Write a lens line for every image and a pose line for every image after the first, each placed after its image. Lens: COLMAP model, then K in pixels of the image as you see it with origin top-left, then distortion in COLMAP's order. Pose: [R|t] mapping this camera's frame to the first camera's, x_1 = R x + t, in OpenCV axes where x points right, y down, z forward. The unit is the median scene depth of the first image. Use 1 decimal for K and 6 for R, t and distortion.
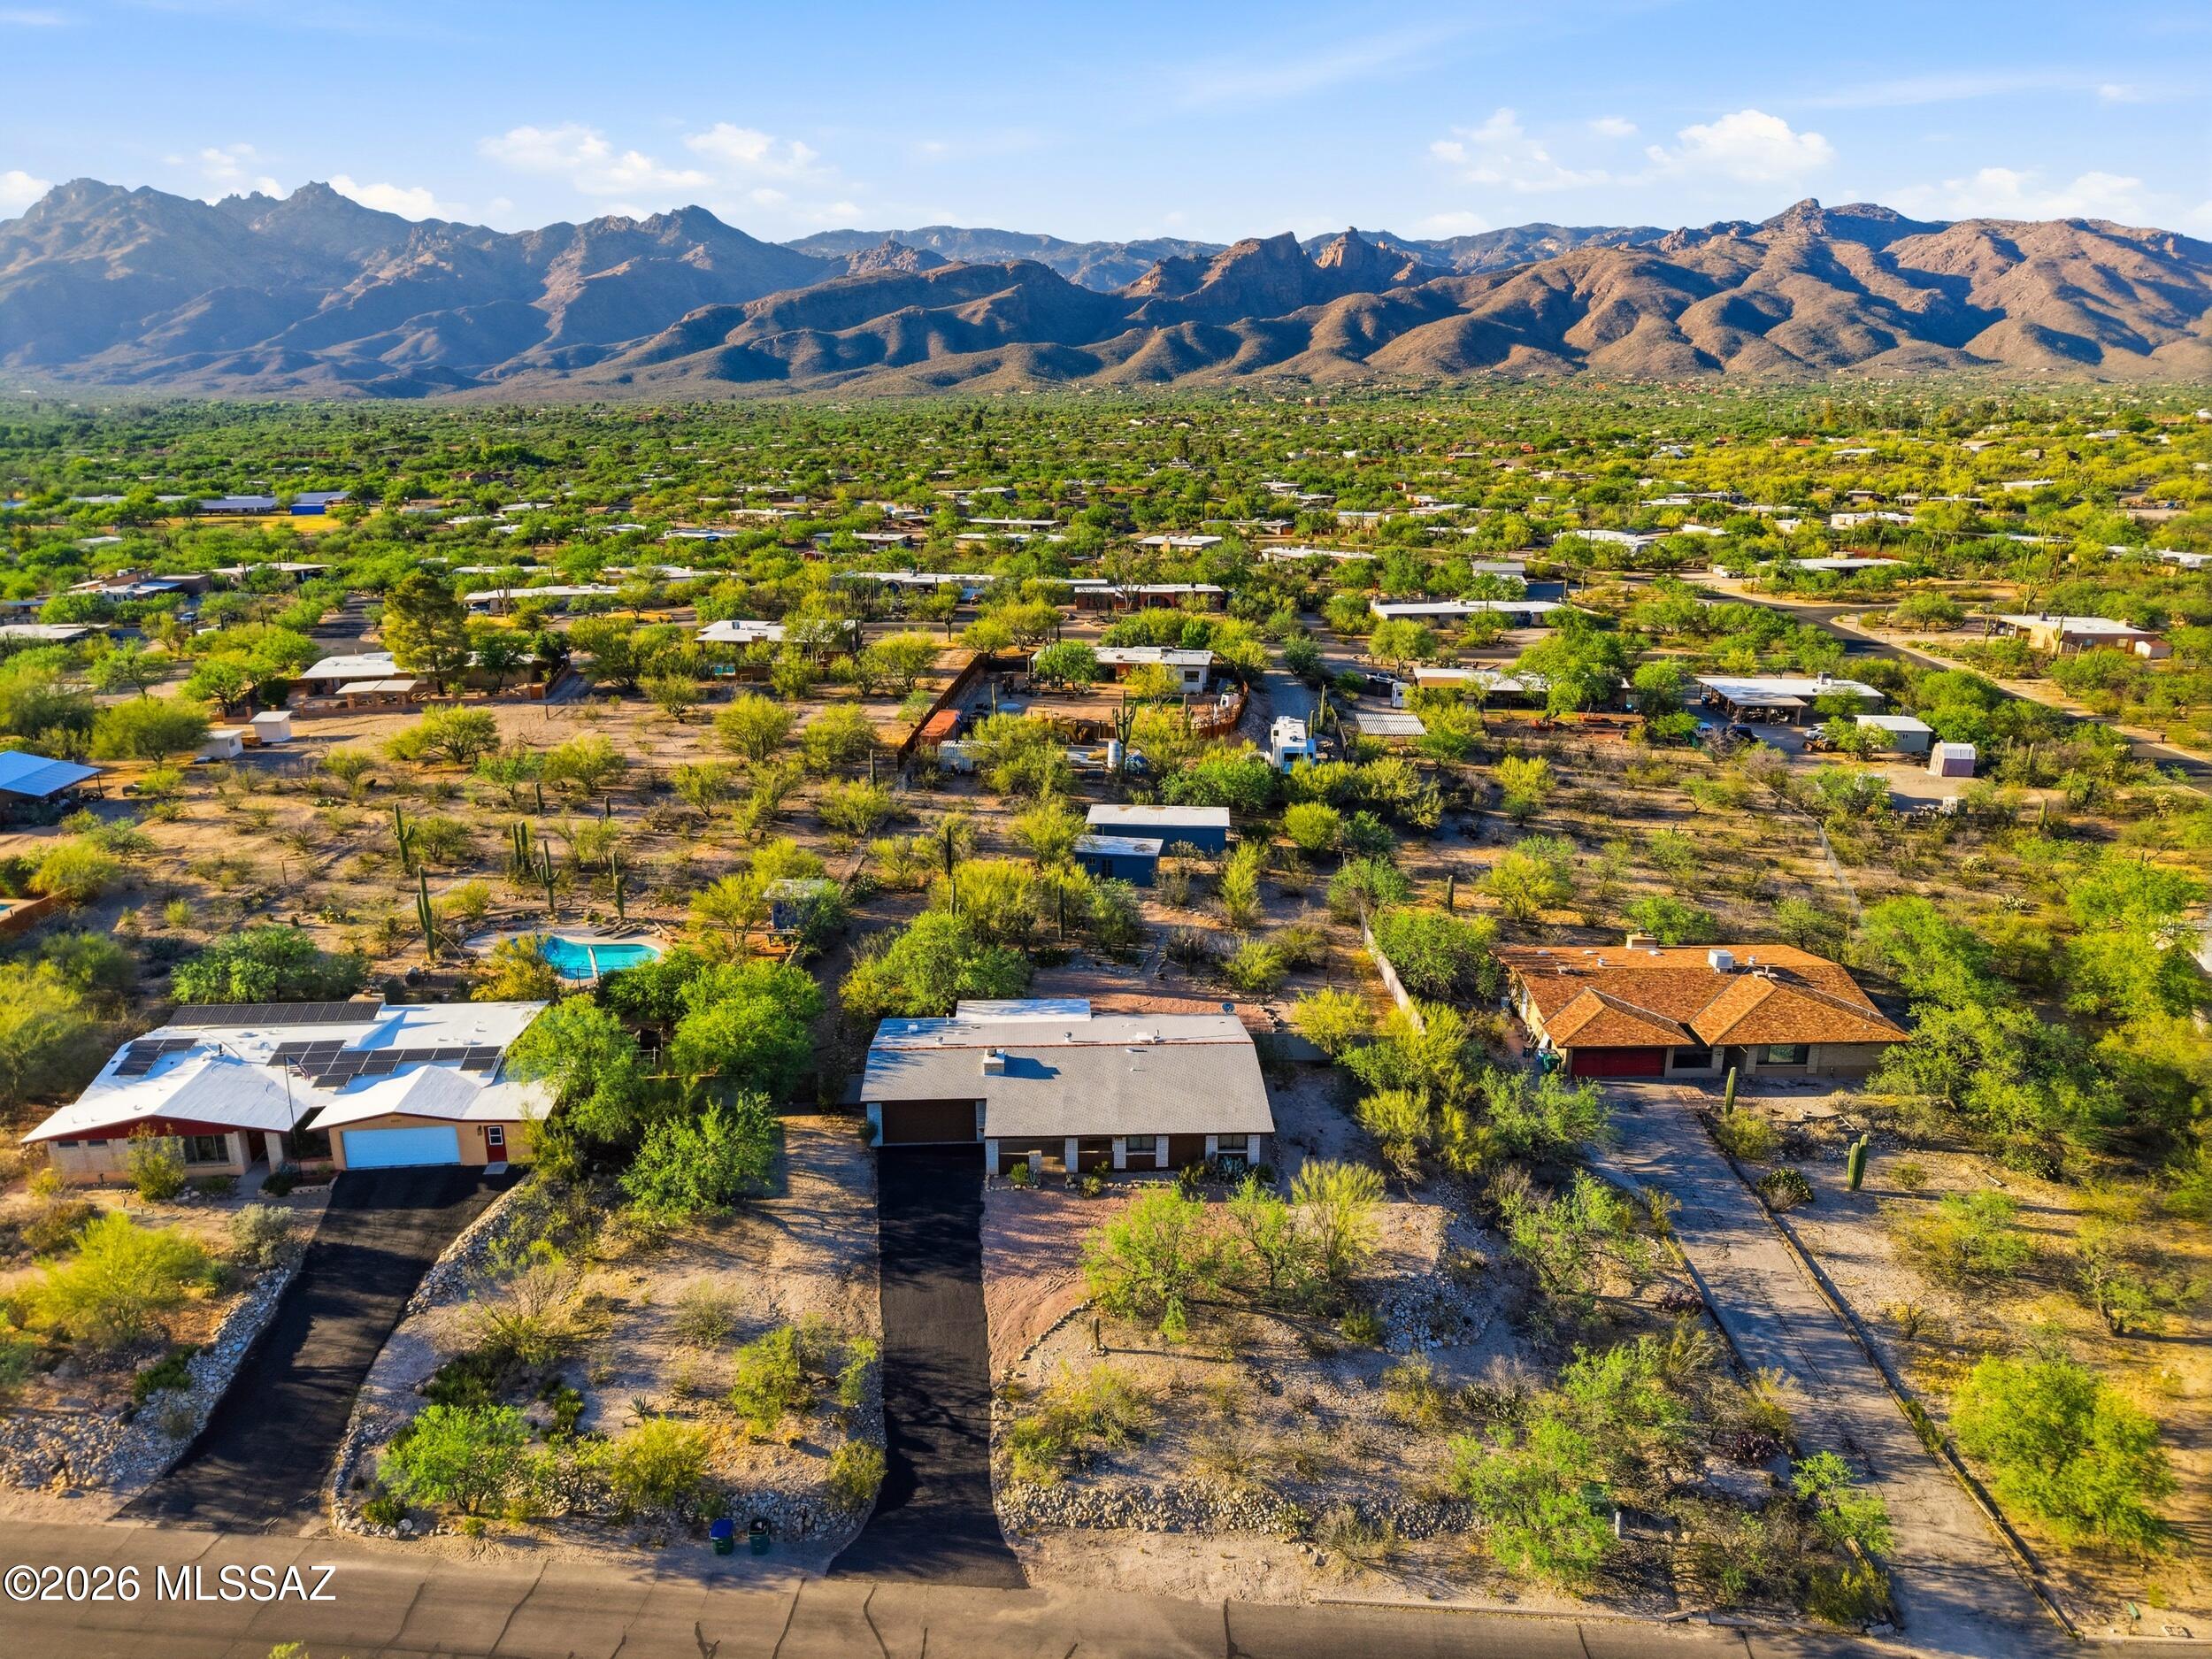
lens RADIAL K [[1473.4, 0, 1136.3], [0, 1473.4, 927.9], [0, 0, 1]] dist [0.021774, -0.015752]
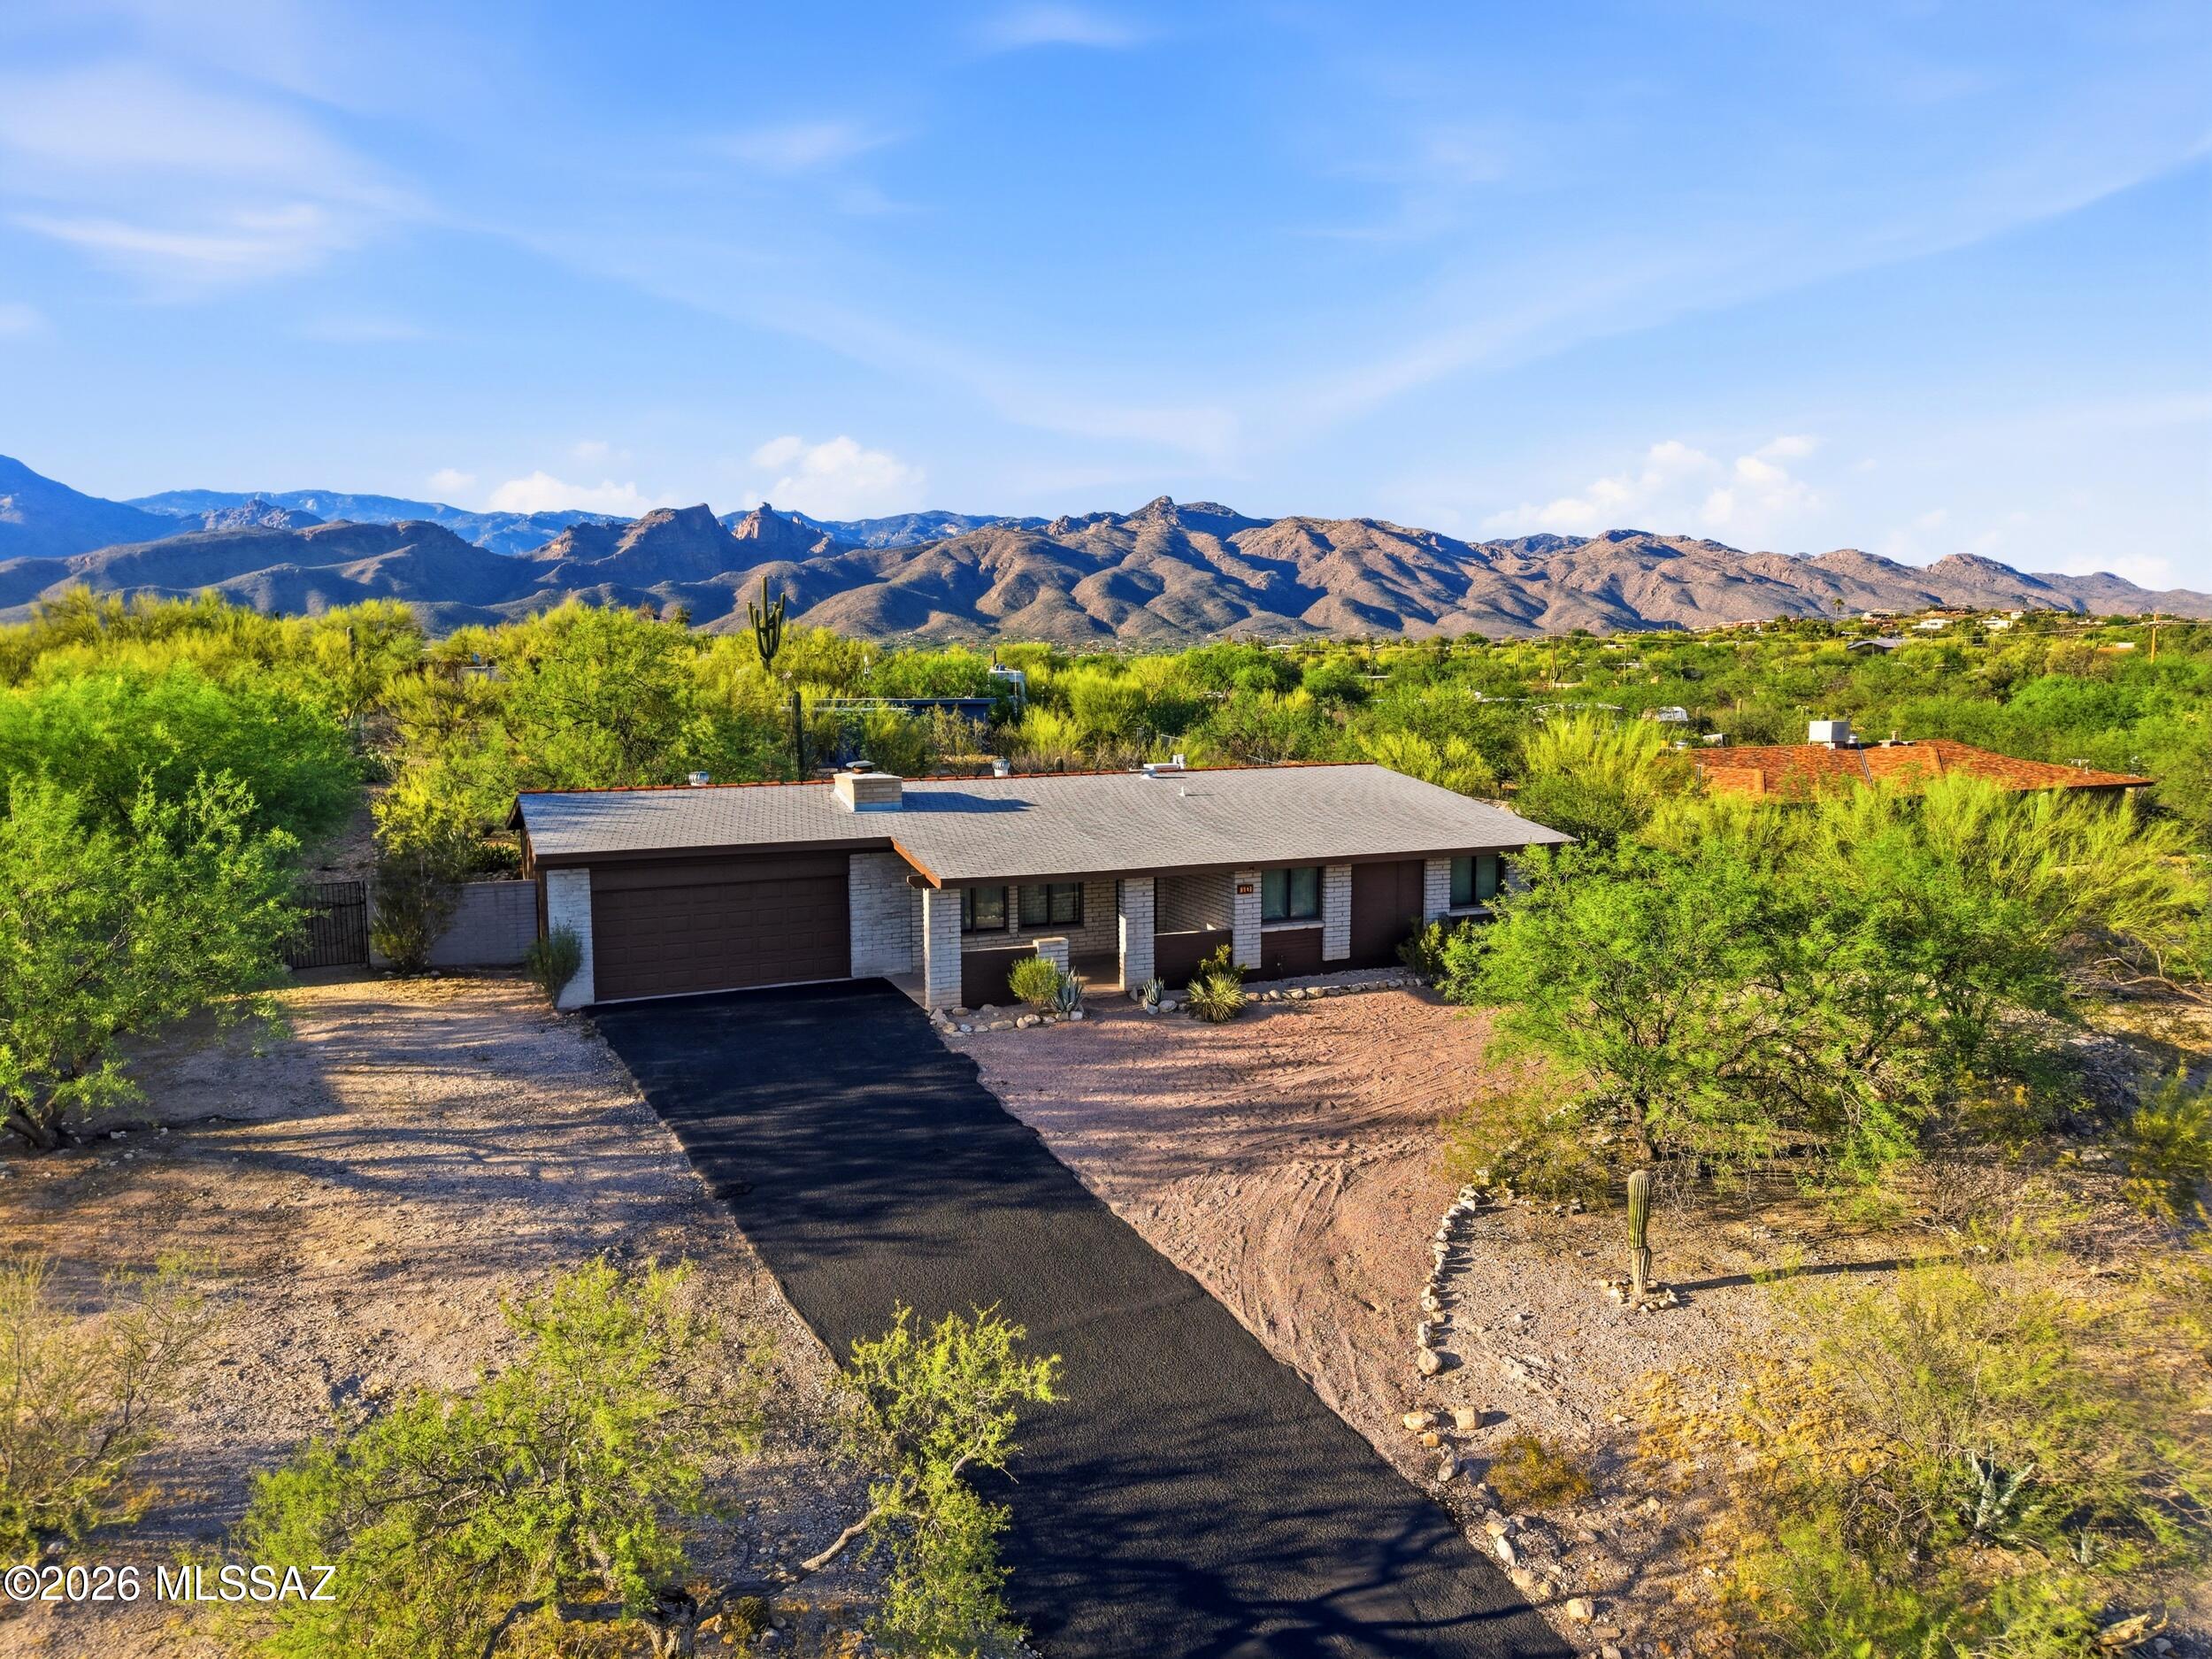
lens RADIAL K [[1473.4, 0, 1157.2], [0, 1473.4, 883.7], [0, 0, 1]] dist [0.021774, -0.015752]
pose [[0.927129, -0.062914, 0.369424, -0.156776], [0.132846, 0.976963, -0.167018, 0.175808], [-0.350406, 0.203924, 0.914129, 0.544231]]
